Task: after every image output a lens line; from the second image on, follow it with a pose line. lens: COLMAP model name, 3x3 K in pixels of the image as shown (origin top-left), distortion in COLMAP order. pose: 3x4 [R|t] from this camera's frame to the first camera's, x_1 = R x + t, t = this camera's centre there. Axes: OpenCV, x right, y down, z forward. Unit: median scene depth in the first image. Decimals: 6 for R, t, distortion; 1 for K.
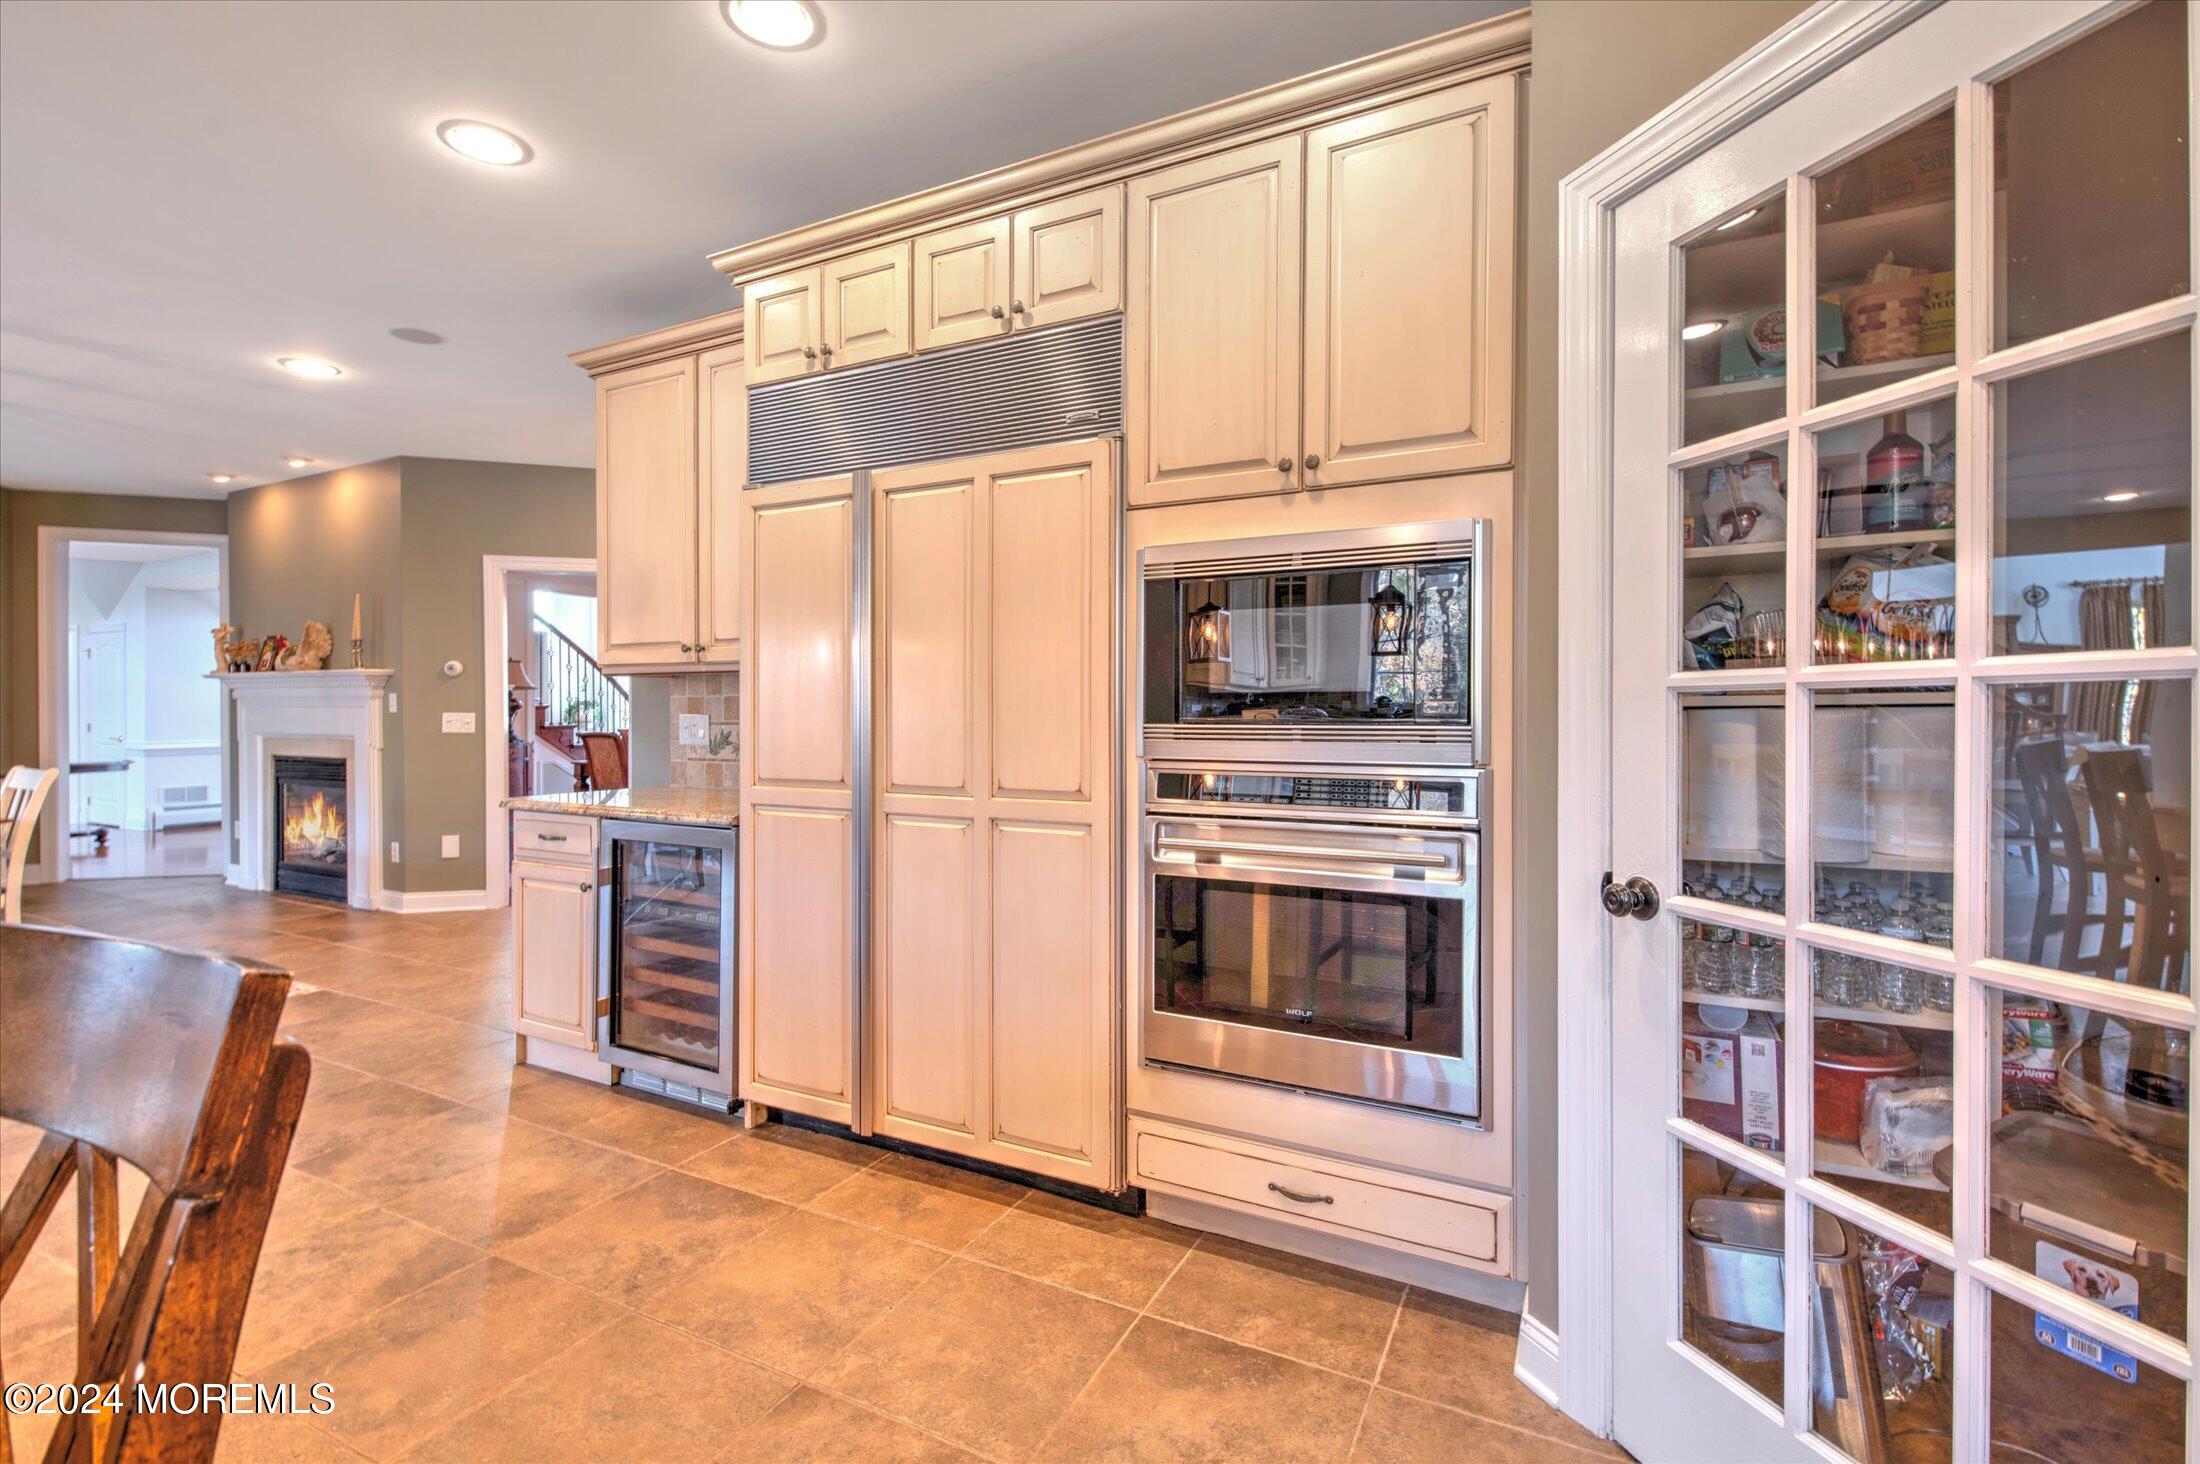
lens RADIAL K [[953.2, 0, 1107.8], [0, 953.2, 723.1], [0, 0, 1]] dist [0.001161, -0.000078]
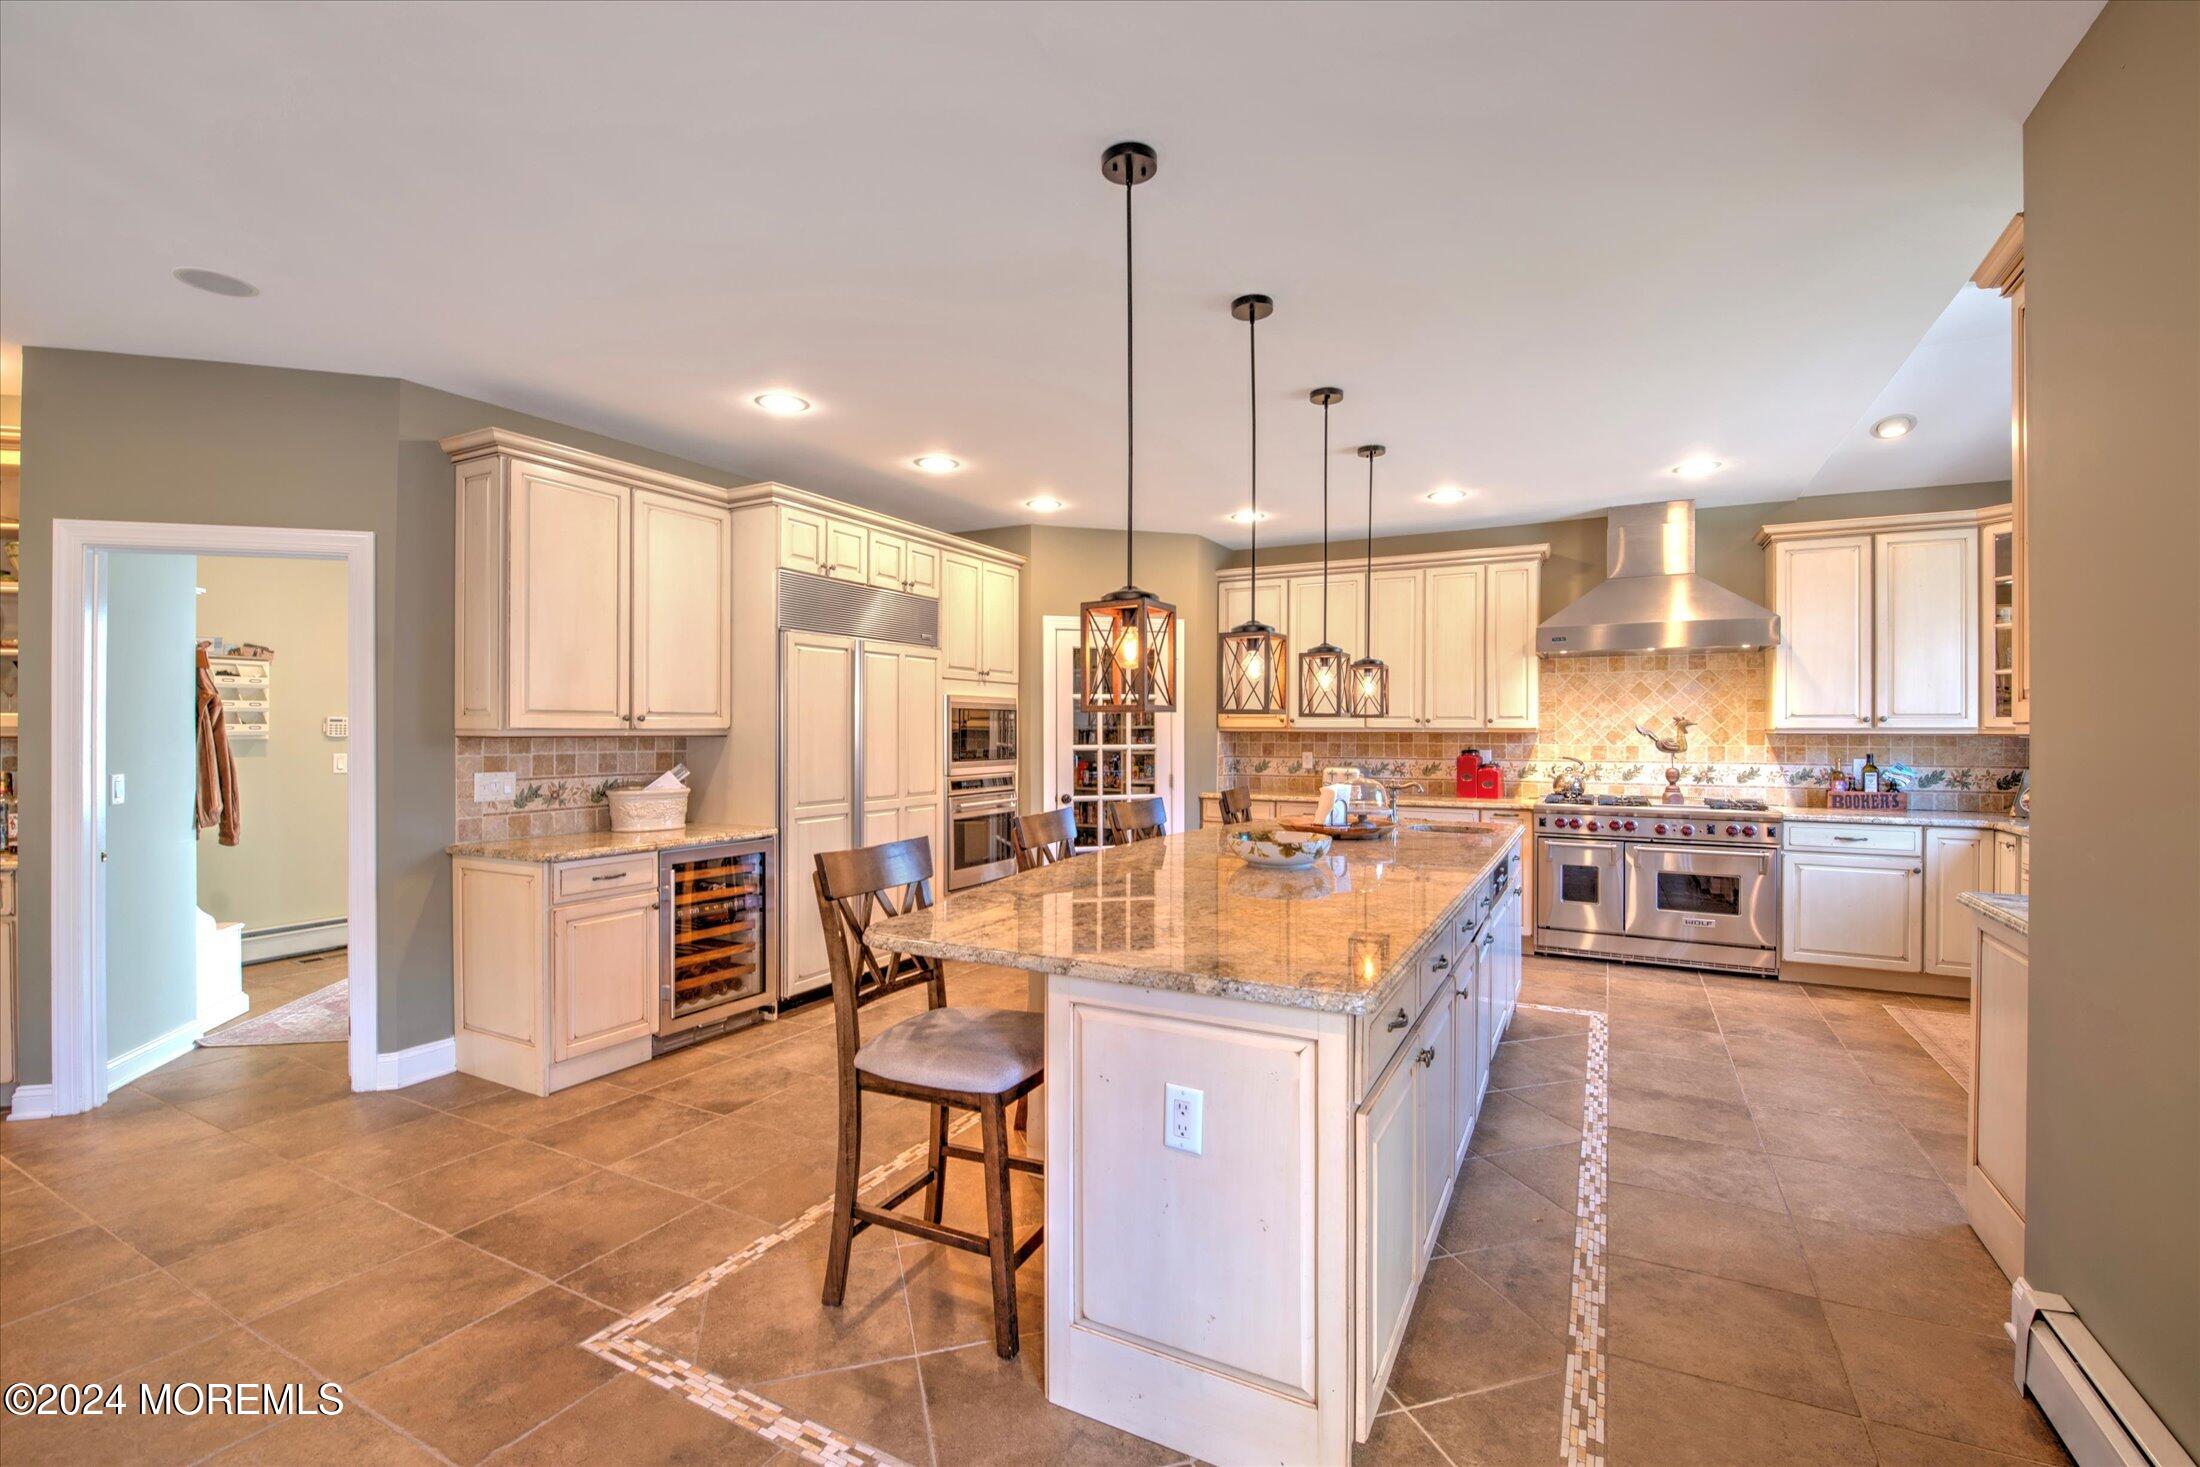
lens RADIAL K [[953.2, 0, 1107.8], [0, 953.2, 724.6], [0, 0, 1]] dist [0.001161, -0.000078]
pose [[0.022660, 0.001038, 0.999743, -2.444822], [0.007075, 0.999974, -0.001199, -0.092007], [-0.999718, 0.007100, 0.022652, 0.485465]]
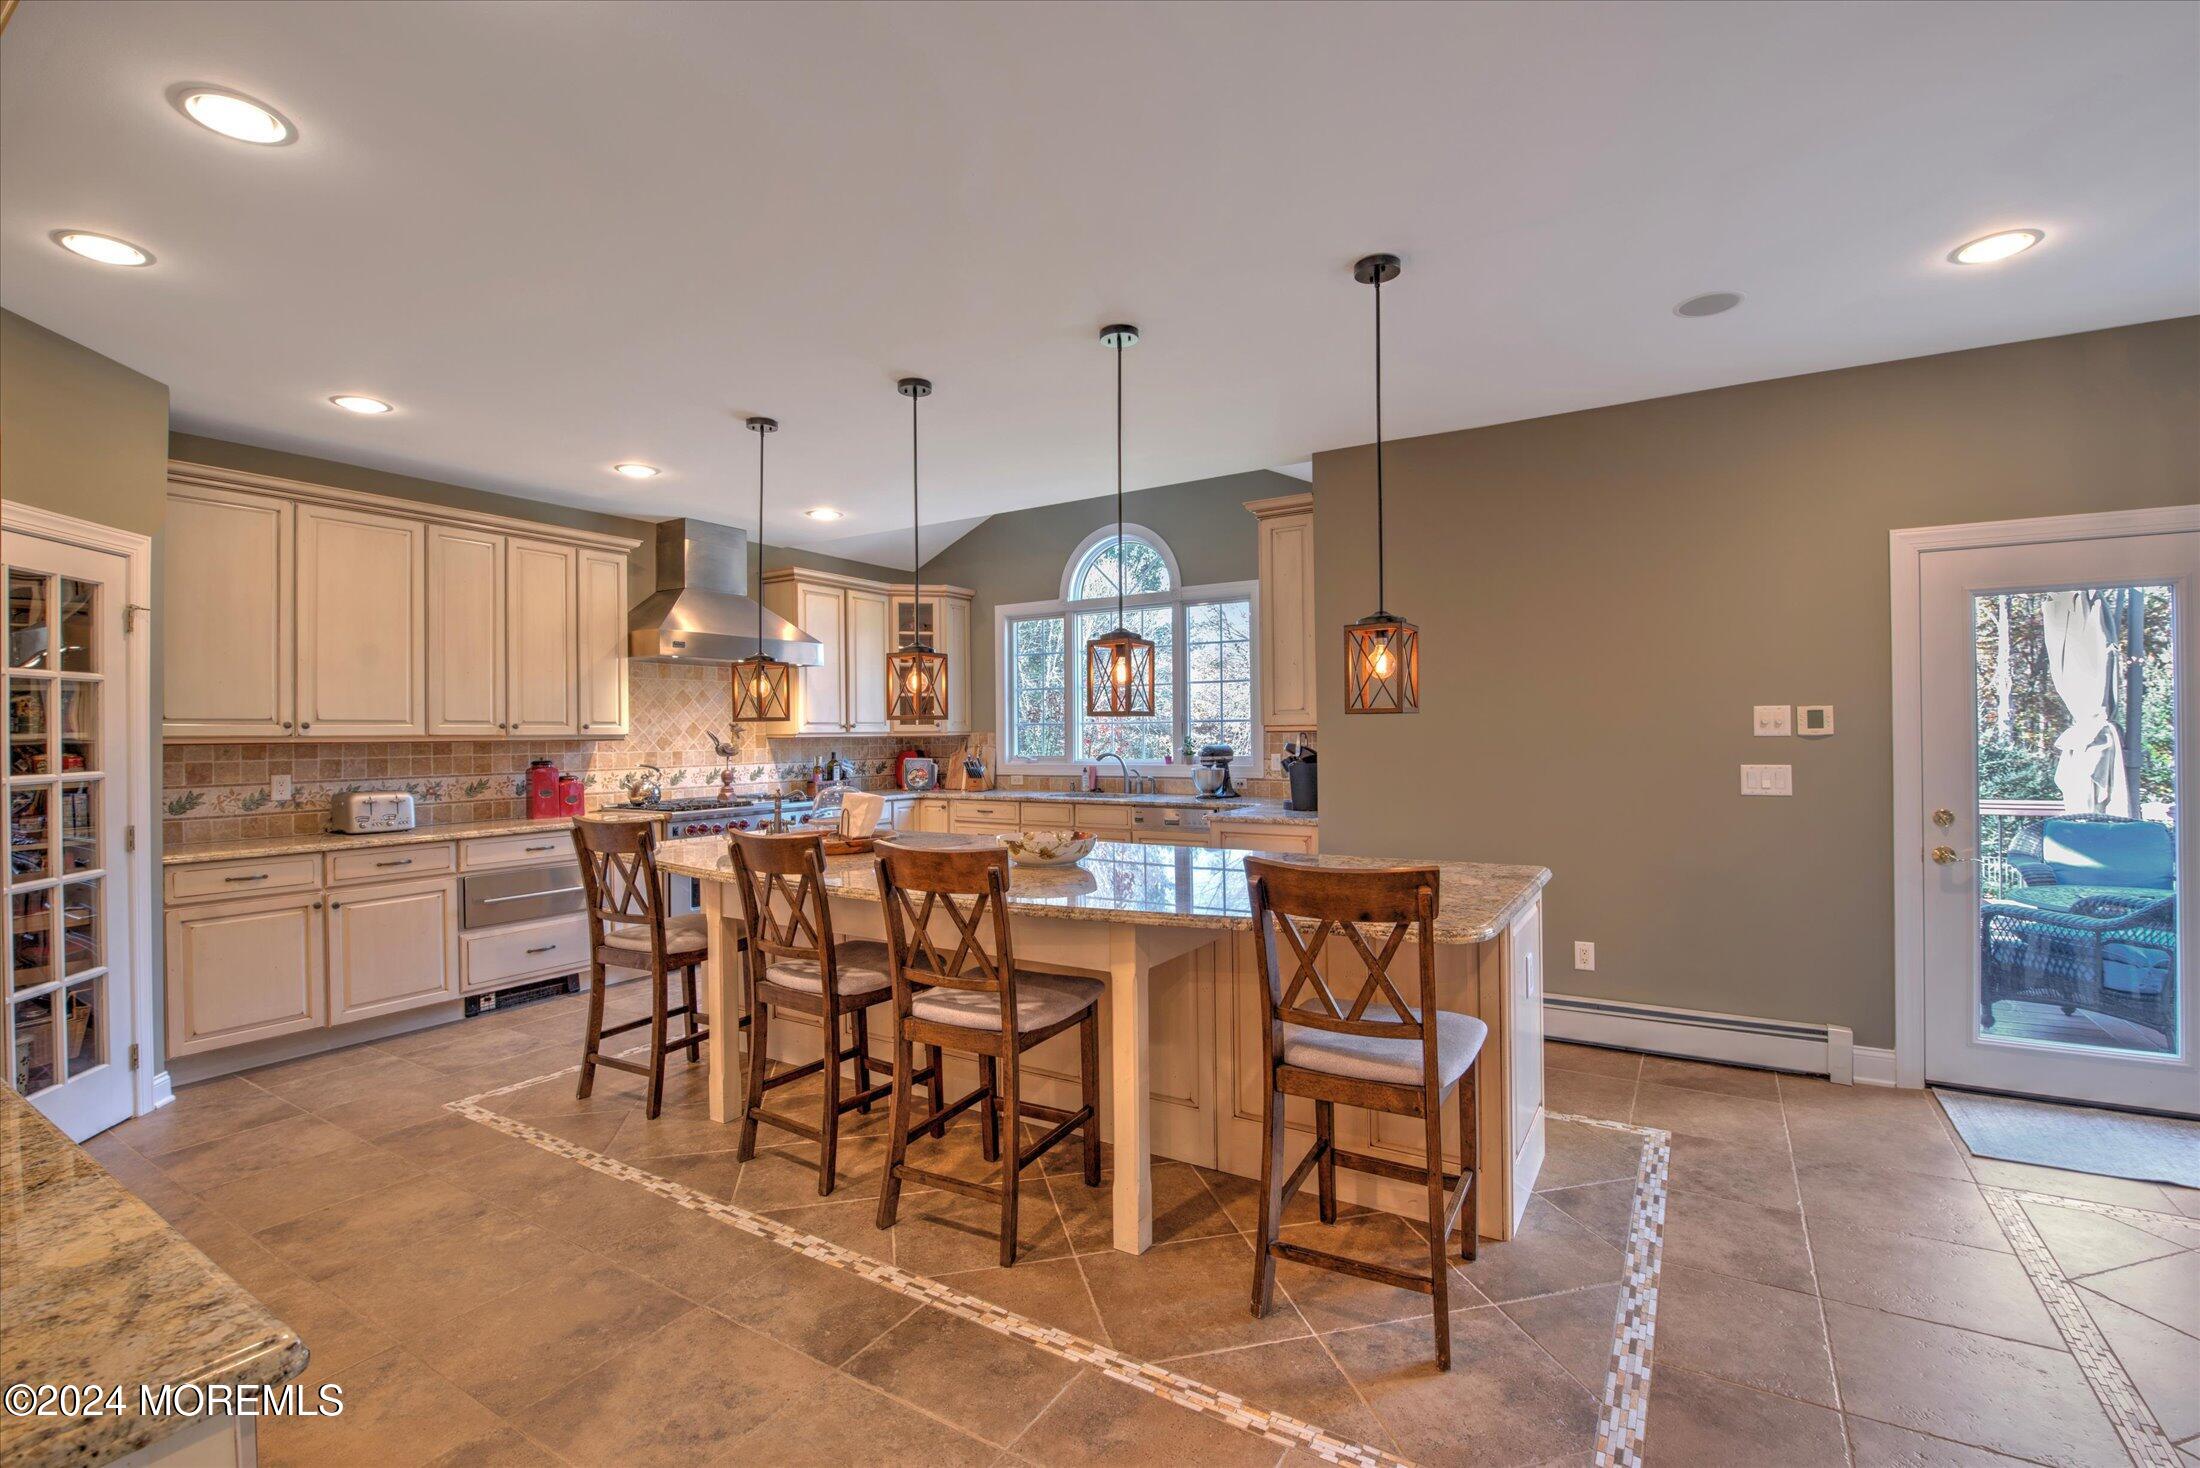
lens RADIAL K [[973.0, 0, 1091.4], [0, 973.0, 728.0], [0, 0, 1]] dist [-0.012286, -0.000222]
pose [[-0.995115, 0.006098, 0.098539, -1.212291], [0.006600, 0.999967, 0.004770, -0.098069], [-0.098507, 0.005397, -0.995122, 1.741689]]
